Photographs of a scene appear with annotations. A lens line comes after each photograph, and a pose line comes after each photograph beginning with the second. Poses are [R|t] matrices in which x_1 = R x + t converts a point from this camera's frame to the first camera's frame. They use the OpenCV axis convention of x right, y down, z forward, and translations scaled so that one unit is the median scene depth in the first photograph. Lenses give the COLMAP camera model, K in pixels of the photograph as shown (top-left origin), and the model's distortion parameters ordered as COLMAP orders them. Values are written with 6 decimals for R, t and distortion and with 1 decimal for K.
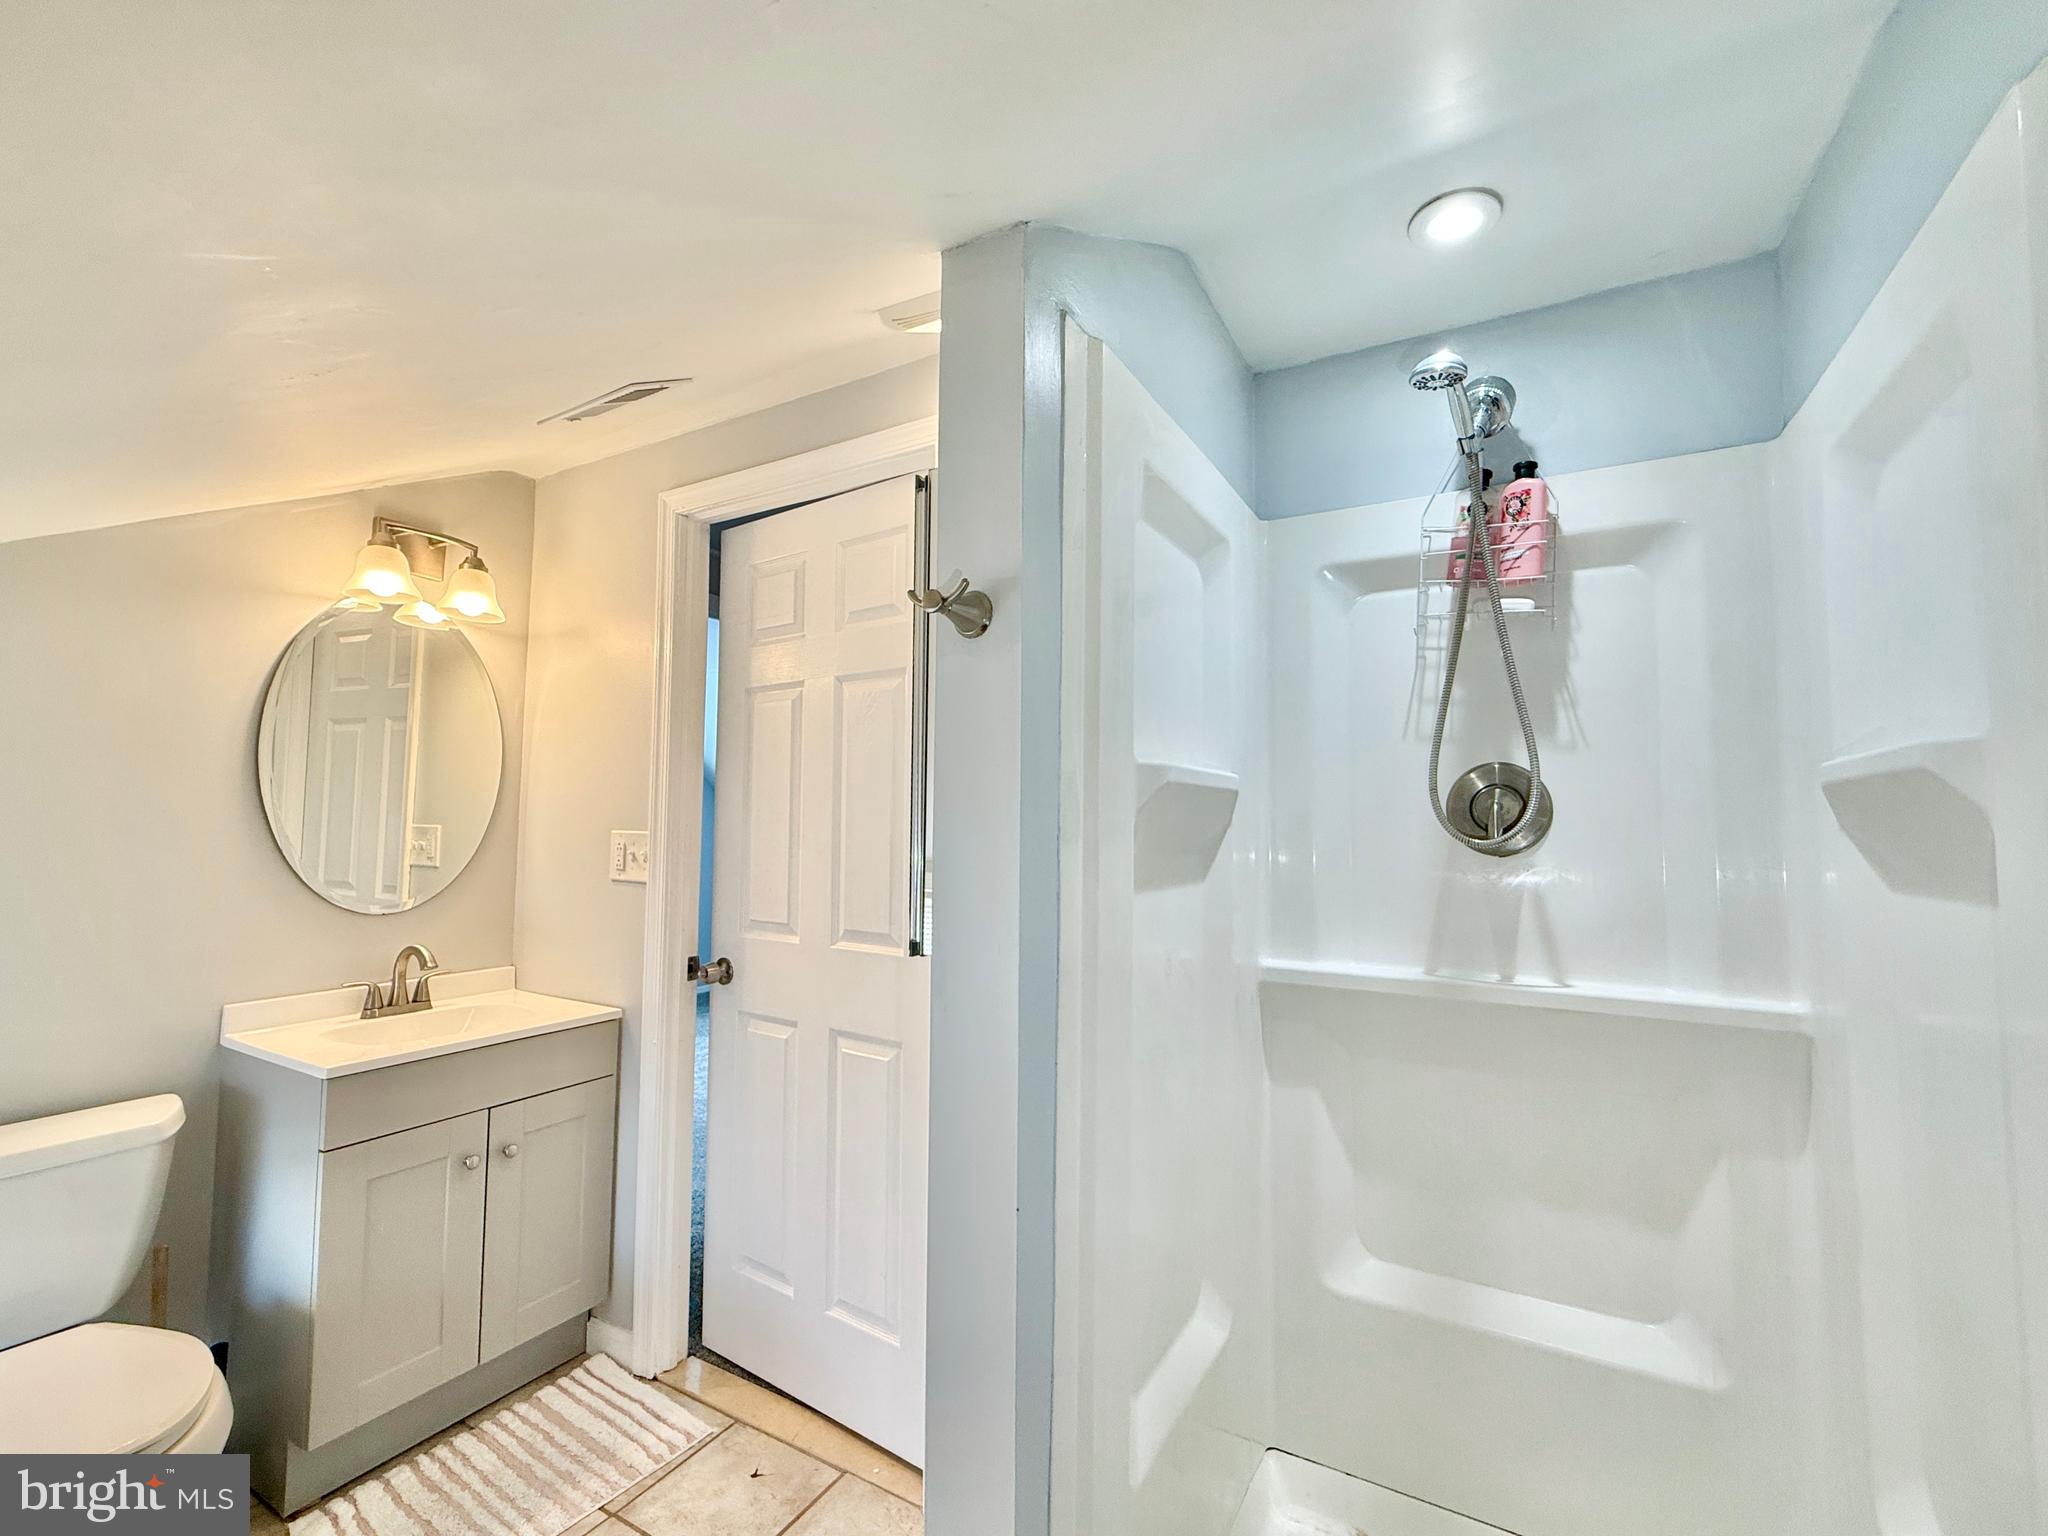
lens RADIAL K [[893.5, 0, 1024.0], [0, 893.5, 768.0], [0, 0, 1]] dist [0.001339, -0.000490]
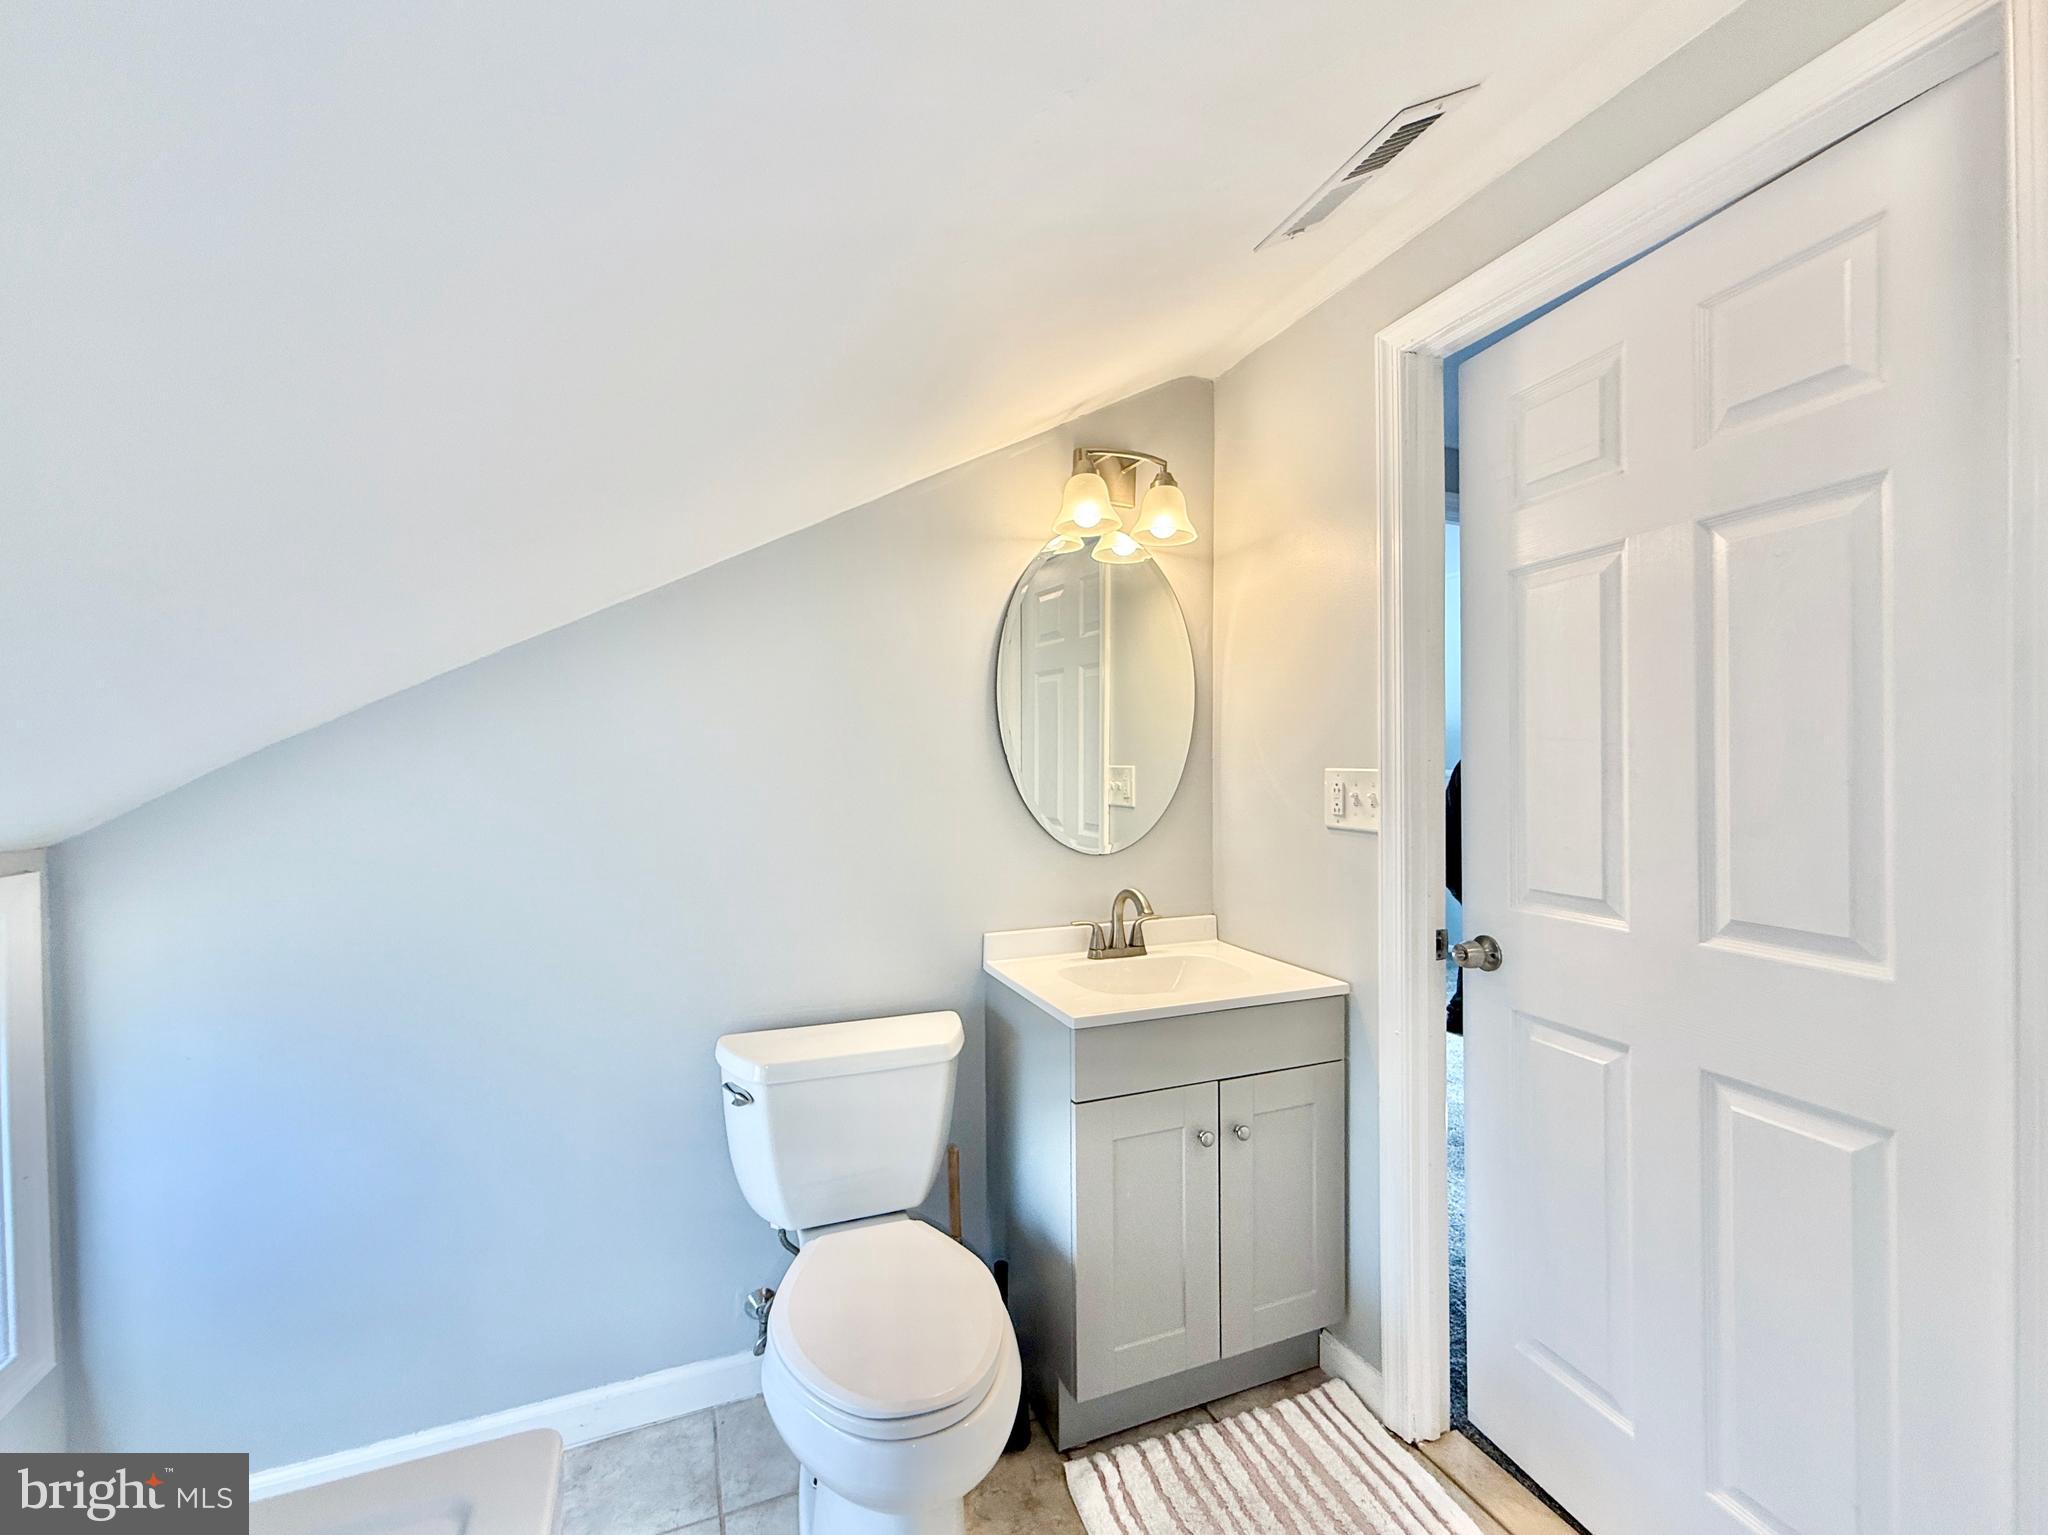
lens RADIAL K [[844.0, 0, 1024.0], [0, 844.0, 767.5], [0, 0, 1]] dist [0.000659, 0.000072]
pose [[0.794214, -0.010659, -0.607544, -0.219309], [0.048280, 0.997792, 0.045608, 0.021076], [0.605717, -0.065554, 0.792975, 0.218960]]
